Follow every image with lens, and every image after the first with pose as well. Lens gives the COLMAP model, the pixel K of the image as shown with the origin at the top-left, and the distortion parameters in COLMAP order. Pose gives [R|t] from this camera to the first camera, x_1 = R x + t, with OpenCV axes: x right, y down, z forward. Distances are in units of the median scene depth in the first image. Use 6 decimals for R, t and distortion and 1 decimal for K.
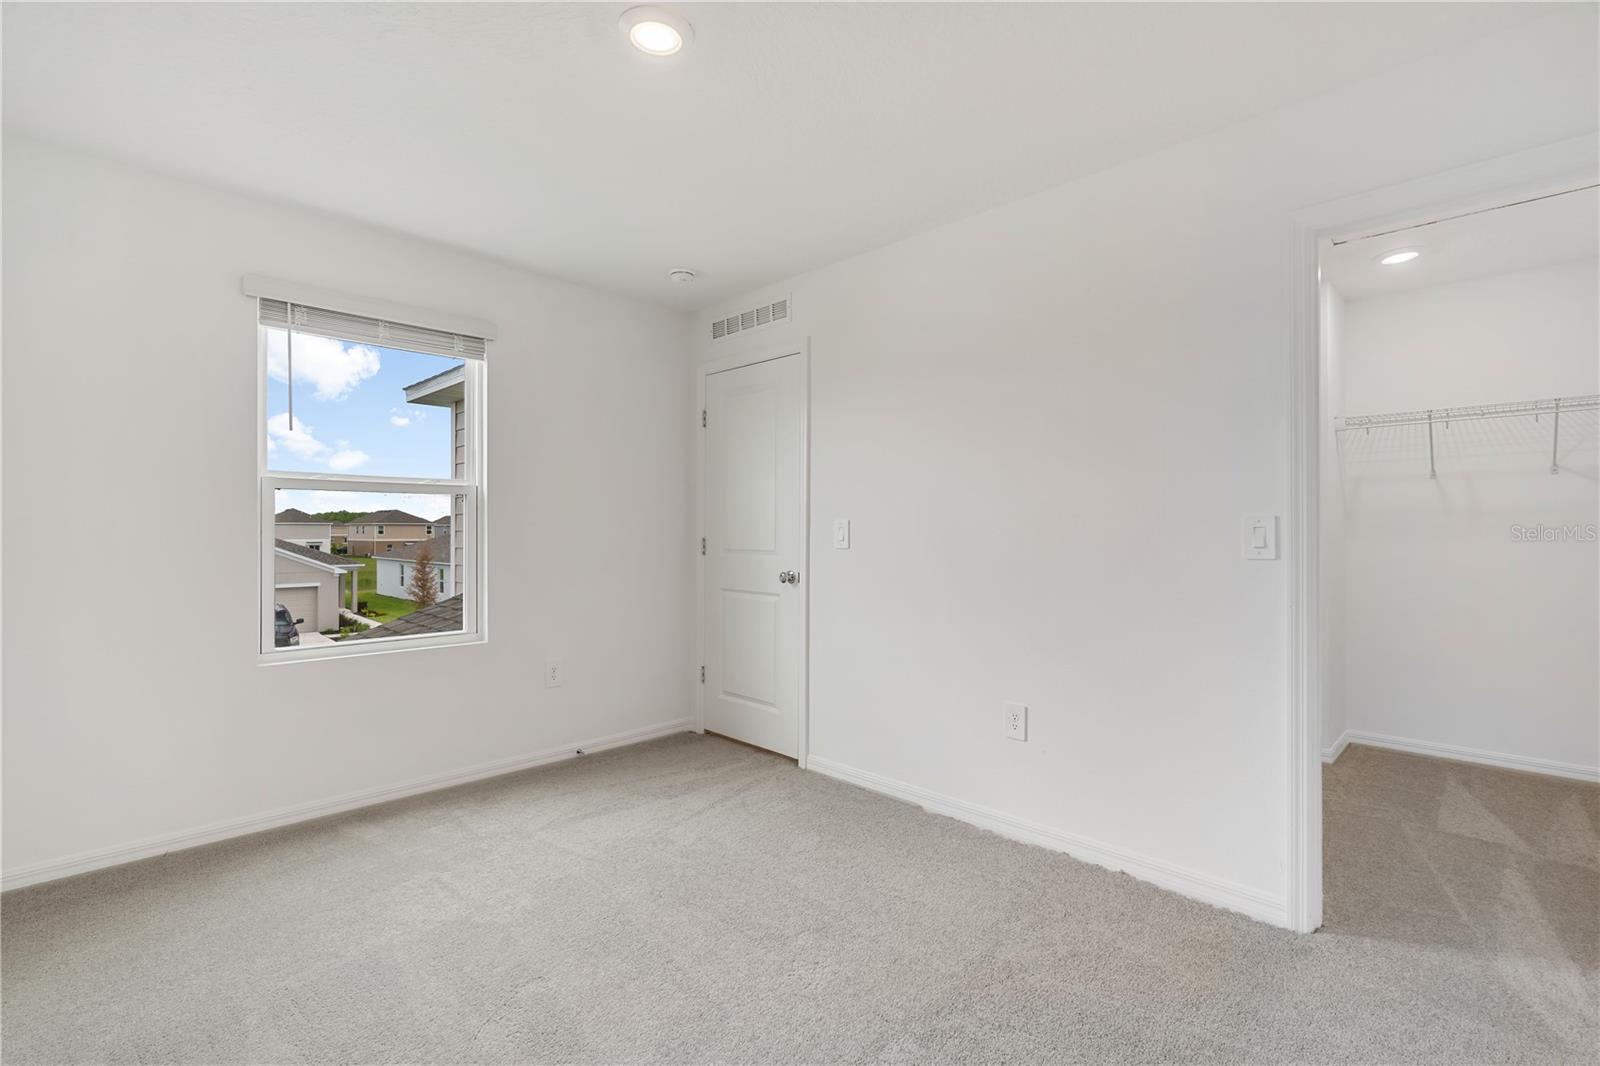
lens RADIAL K [[731.5, 0, 791.2], [0, 731.5, 536.3], [0, 0, 1]] dist [-0.009056, -0.001311]
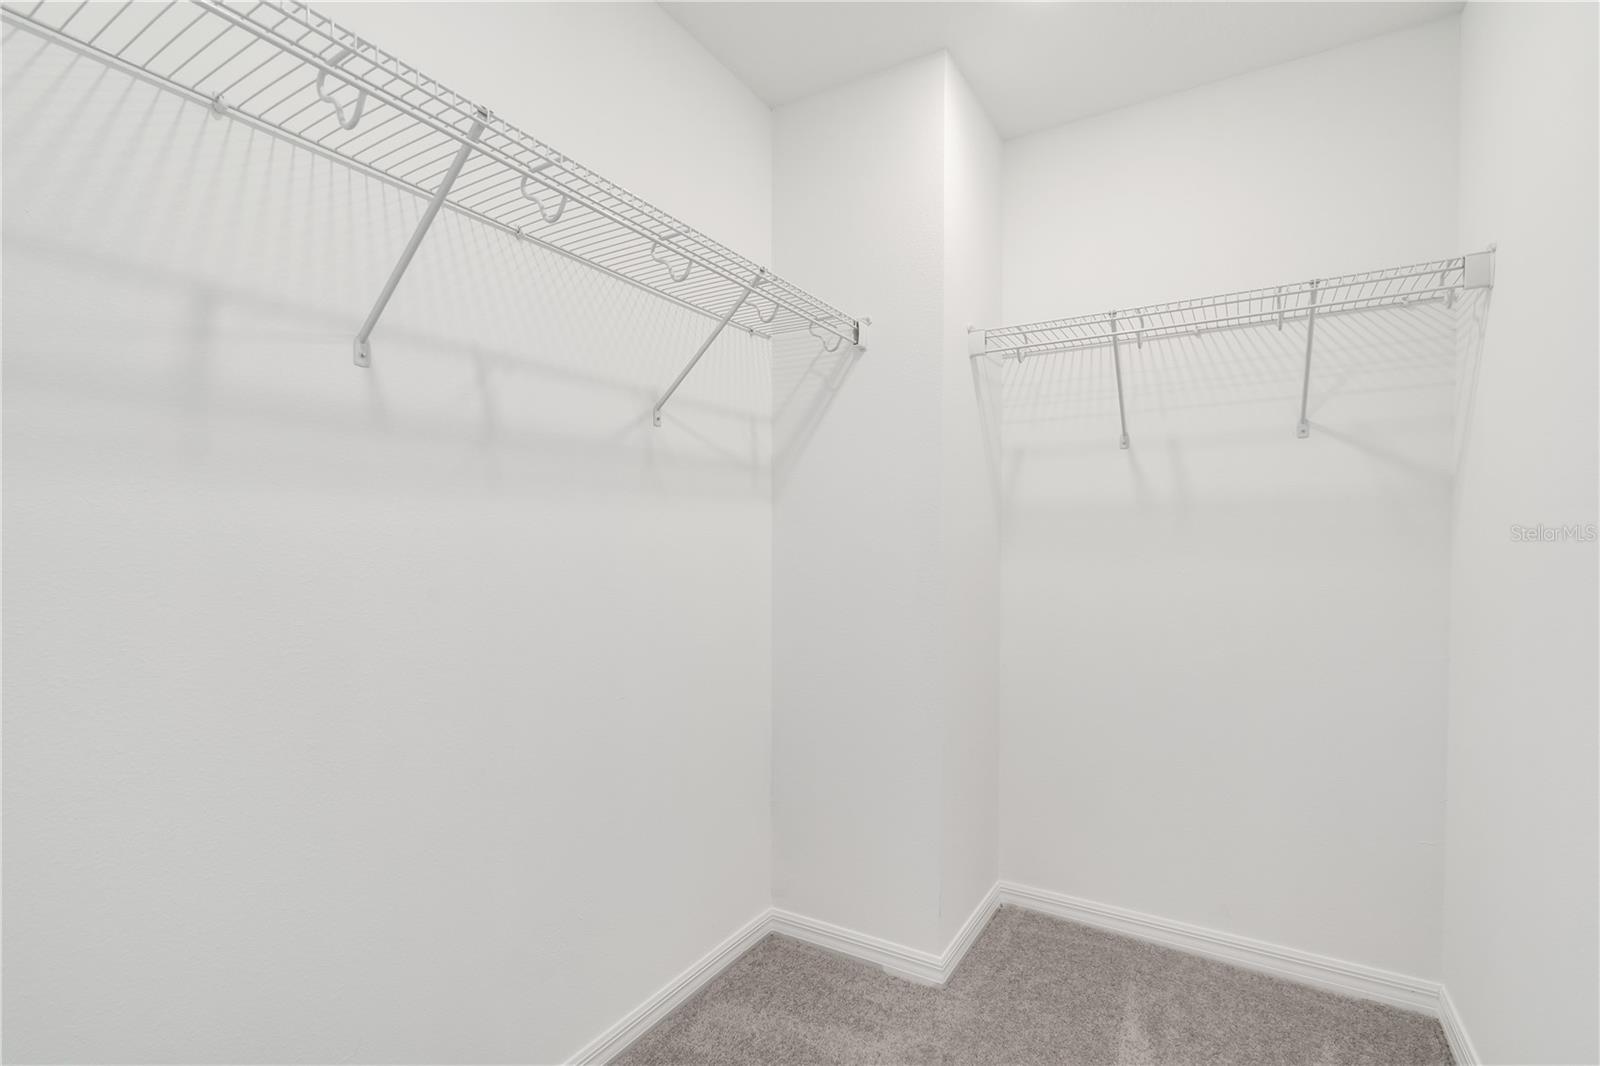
lens RADIAL K [[731.5, 0, 817.8], [0, 731.5, 568.0], [0, 0, 1]] dist [-0.009056, -0.001311]
pose [[0.968072, -0.008108, 0.250542, 0.536204], [0.000533, 0.999541, 0.030288, -0.003387], [-0.250673, -0.029187, 0.967632, 0.531675]]
